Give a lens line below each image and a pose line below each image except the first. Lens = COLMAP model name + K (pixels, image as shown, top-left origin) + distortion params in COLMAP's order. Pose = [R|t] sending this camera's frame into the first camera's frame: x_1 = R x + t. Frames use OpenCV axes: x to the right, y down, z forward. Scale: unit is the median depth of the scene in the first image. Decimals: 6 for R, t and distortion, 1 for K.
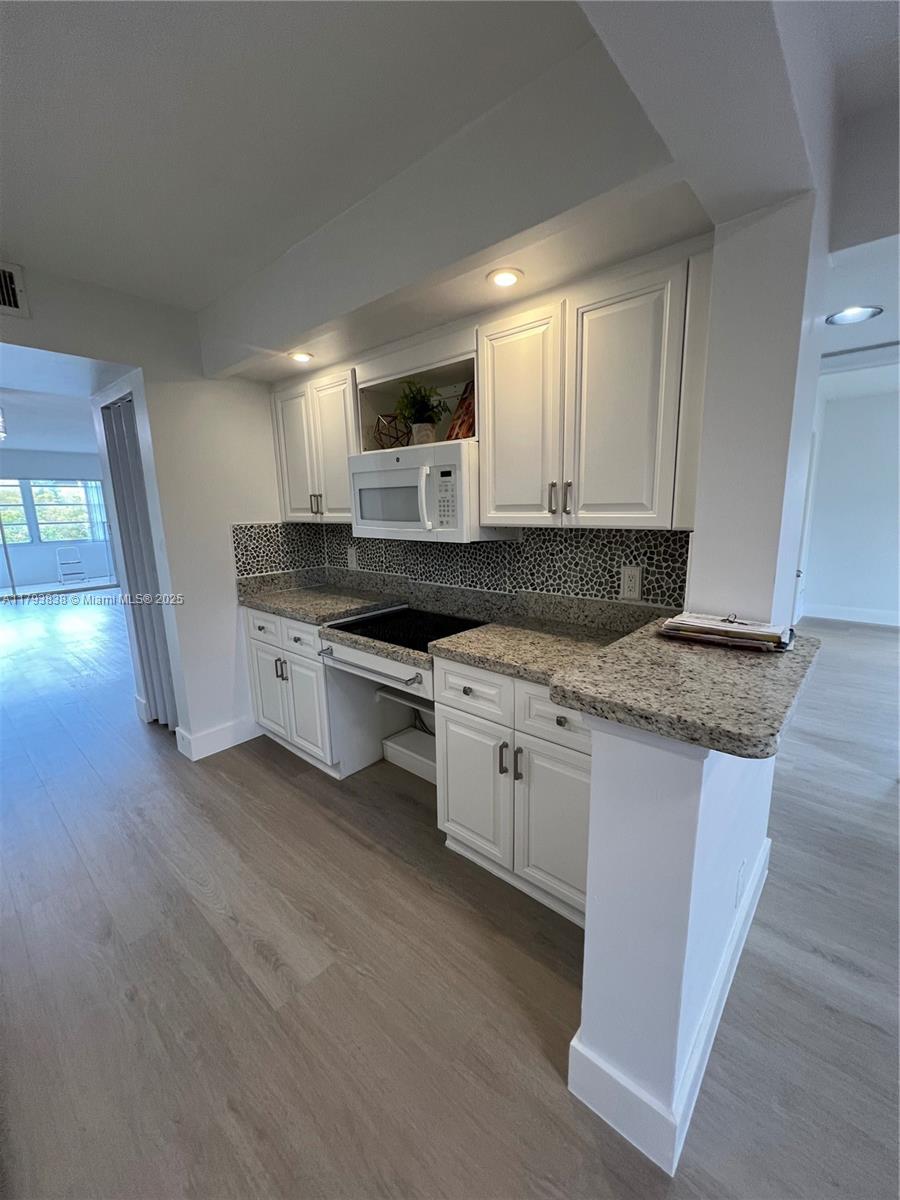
lens RADIAL K [[479.2, 0, 454.5], [0, 479.2, 599.6], [0, 0, 1]] dist [-0.001131, -0.000112]
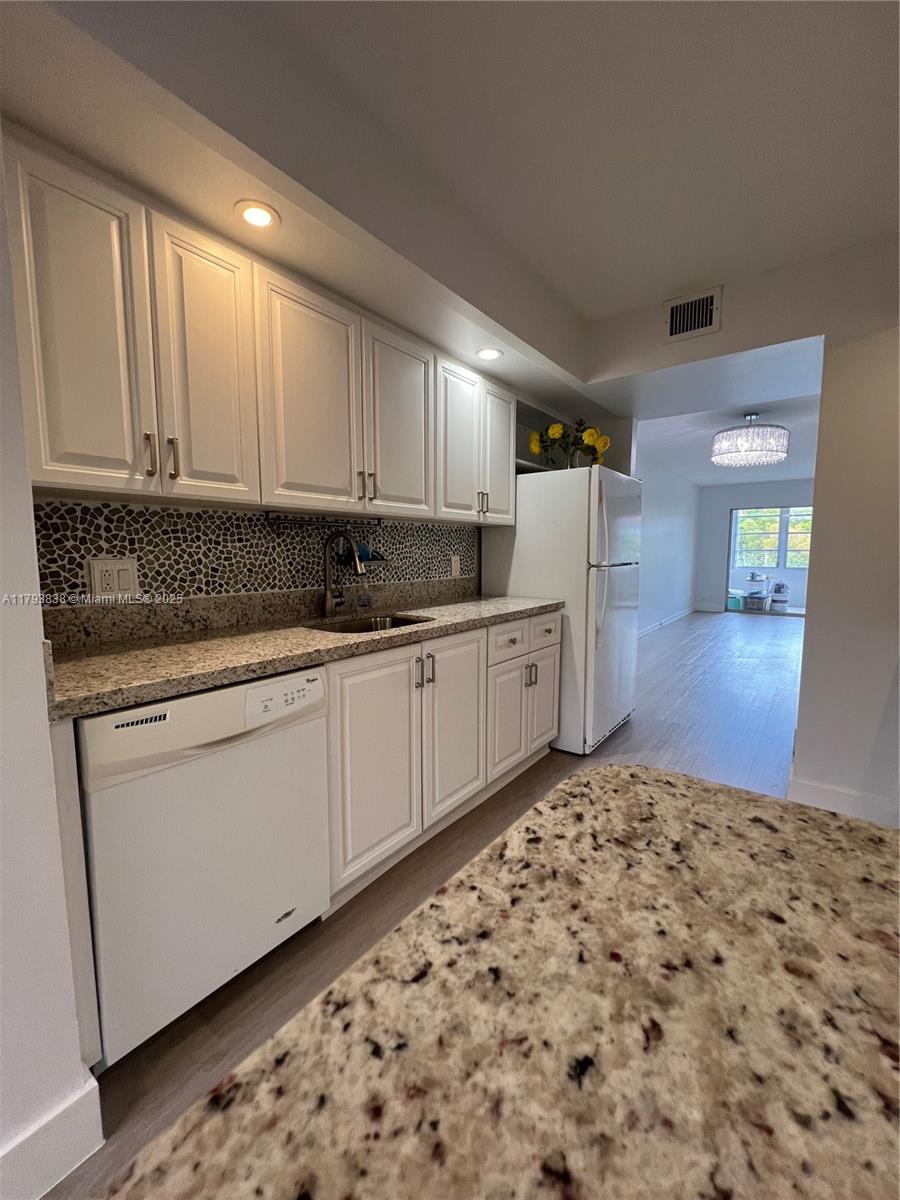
lens RADIAL K [[477.9, 0, 456.4], [0, 477.9, 601.3], [0, 0, 1]] dist [-0.000172, -0.000099]
pose [[0.075809, 0.123394, -0.989458, 0.253669], [-0.194881, 0.975010, 0.106661, 0.024421], [0.977893, 0.184741, 0.097962, 0.429378]]
